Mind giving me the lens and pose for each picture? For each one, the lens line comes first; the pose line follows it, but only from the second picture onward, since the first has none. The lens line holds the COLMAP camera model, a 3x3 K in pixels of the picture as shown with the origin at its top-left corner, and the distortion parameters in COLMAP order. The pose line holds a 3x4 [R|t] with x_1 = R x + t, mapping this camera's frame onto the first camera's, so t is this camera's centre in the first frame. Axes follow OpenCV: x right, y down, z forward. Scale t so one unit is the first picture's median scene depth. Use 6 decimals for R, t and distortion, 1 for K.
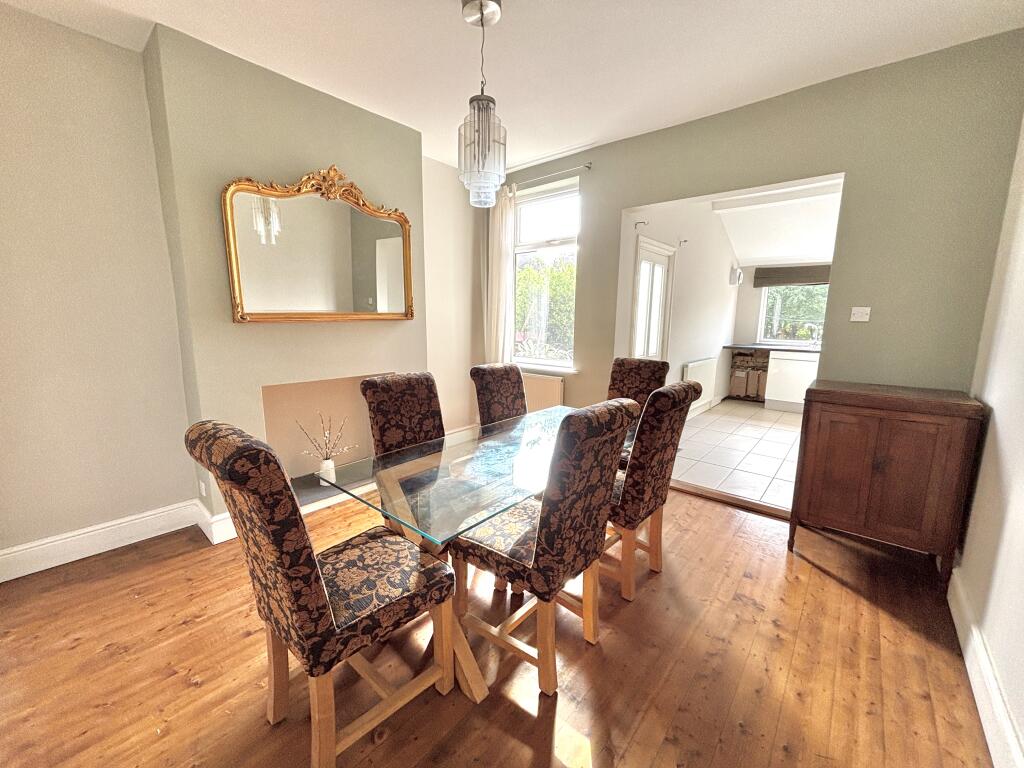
lens RADIAL K [[411.6, 0, 508.0], [0, 411.6, 384.8], [0, 0, 1]] dist [0.002271, 0.000188]
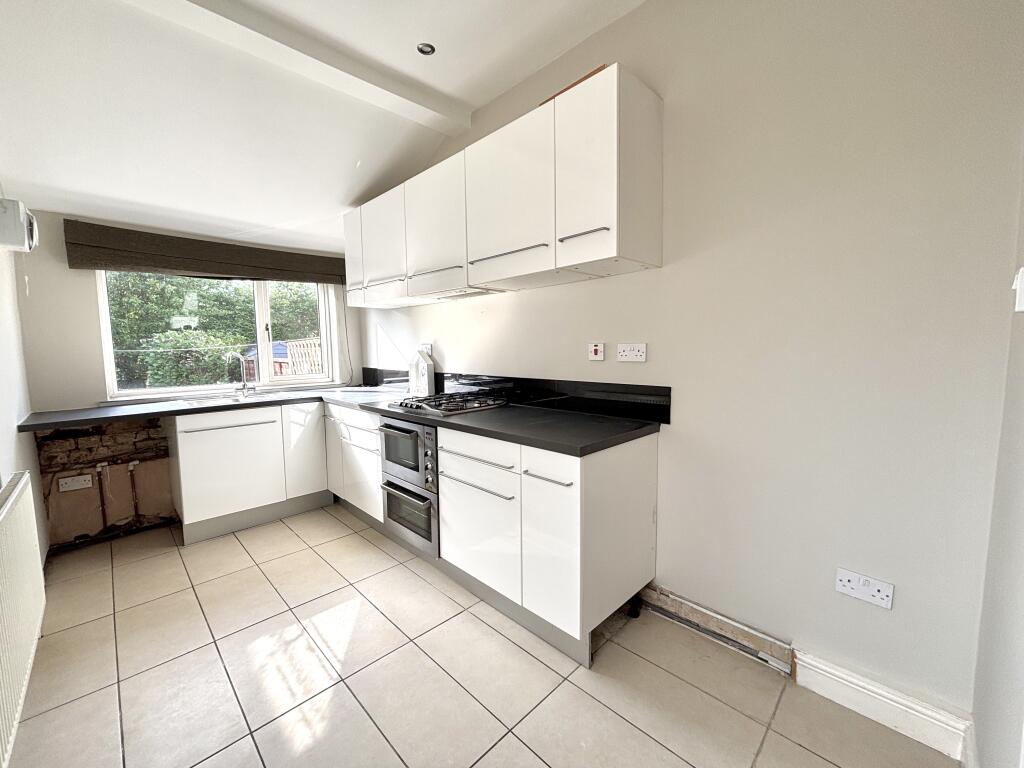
lens RADIAL K [[411.6, 0, 513.2], [0, 411.6, 383.8], [0, 0, 1]] dist [0.002271, 0.000188]
pose [[0.077588, -0.103481, 0.991601, 0.227523], [0.183092, 0.979162, 0.087857, -0.083634], [-0.980029, 0.174738, 0.094918, 0.572553]]
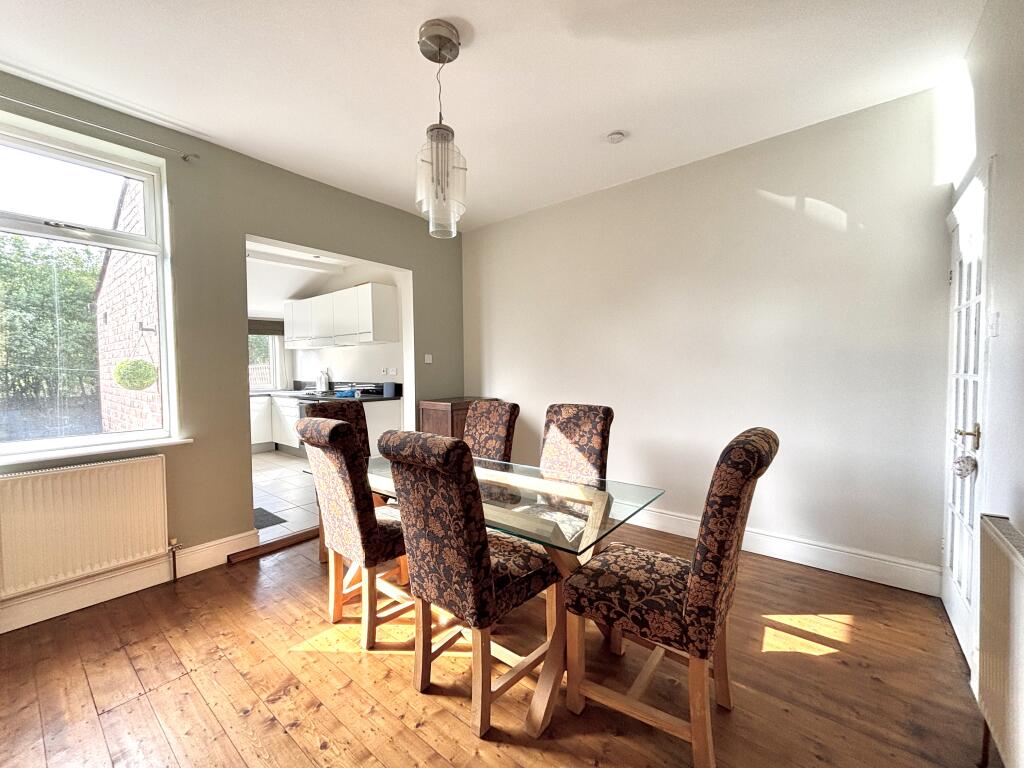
lens RADIAL K [[411.6, 0, 515.2], [0, 411.6, 383.8], [0, 0, 1]] dist [0.002271, 0.000188]
pose [[-0.040602, -0.047275, 0.998056, -0.320866], [0.182246, 0.981773, 0.053918, -0.037285], [-0.982414, 0.184081, -0.031247, 0.291263]]
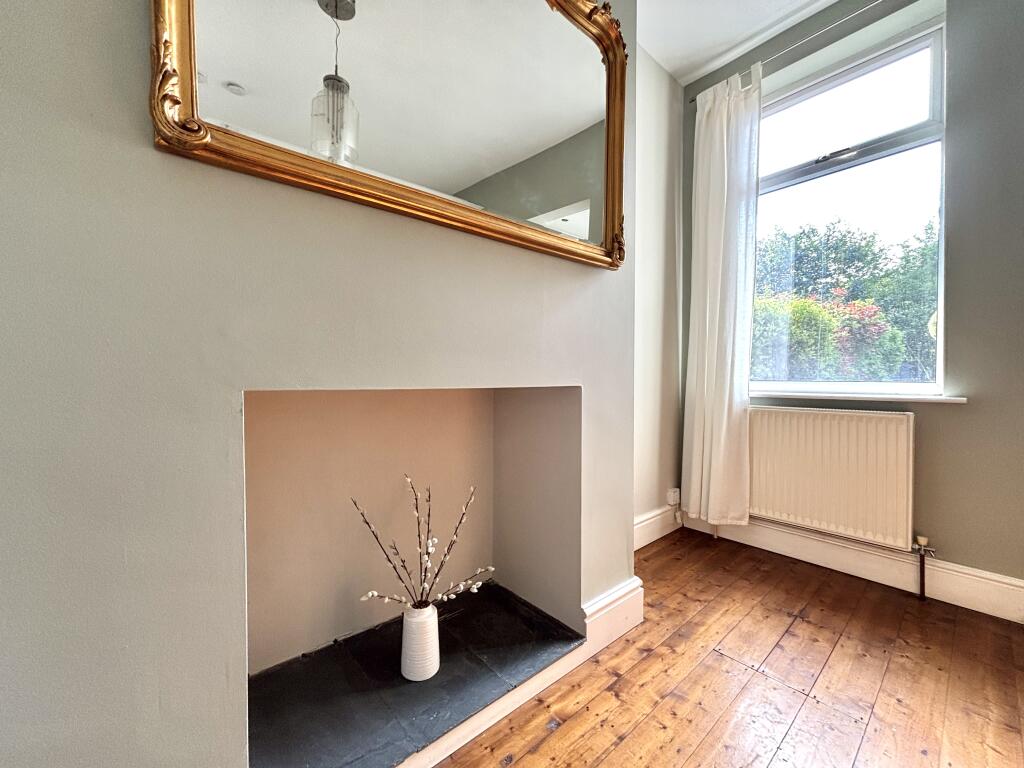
lens RADIAL K [[411.6, 0, 505.9], [0, 411.6, 383.1], [0, 0, 1]] dist [0.002271, 0.000188]
pose [[0.987704, -0.006684, -0.156191, -0.148398], [-0.017706, 0.987874, -0.154244, 0.017149], [0.155328, 0.155113, 0.975609, 0.299774]]
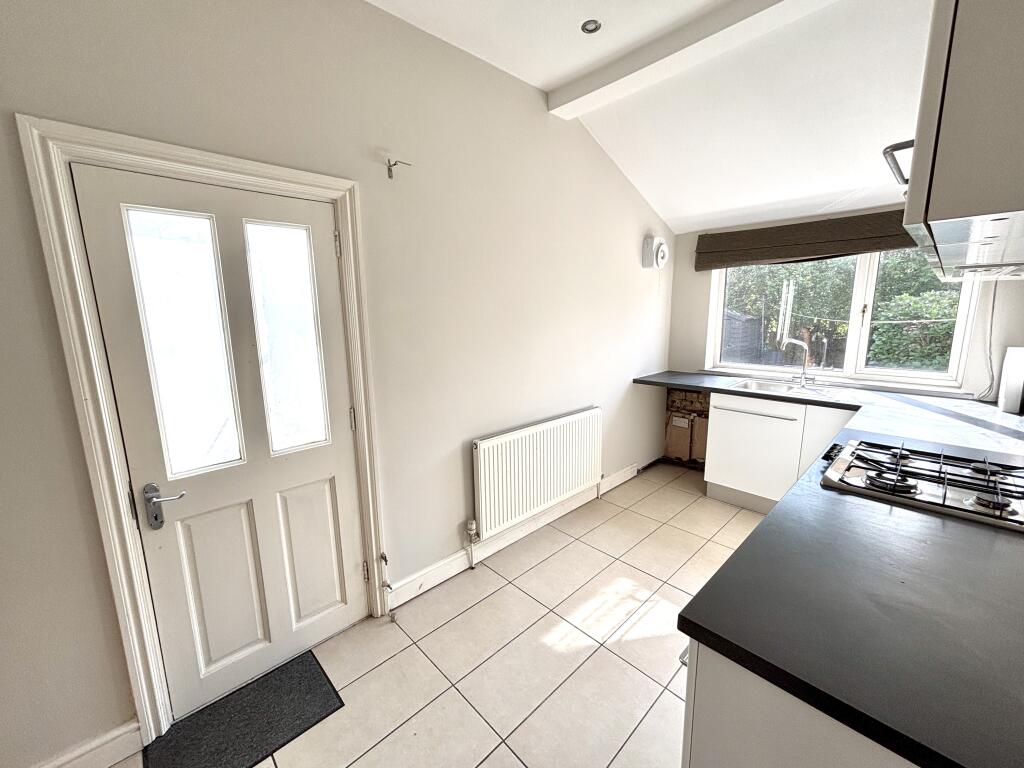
lens RADIAL K [[411.6, 0, 509.3], [0, 411.6, 383.5], [0, 0, 1]] dist [0.002271, 0.000188]
pose [[0.992892, -0.006414, -0.118845, 0.425203], [0.007476, 0.999936, 0.008488, -0.093658], [0.118783, -0.009316, 0.992877, 0.428786]]
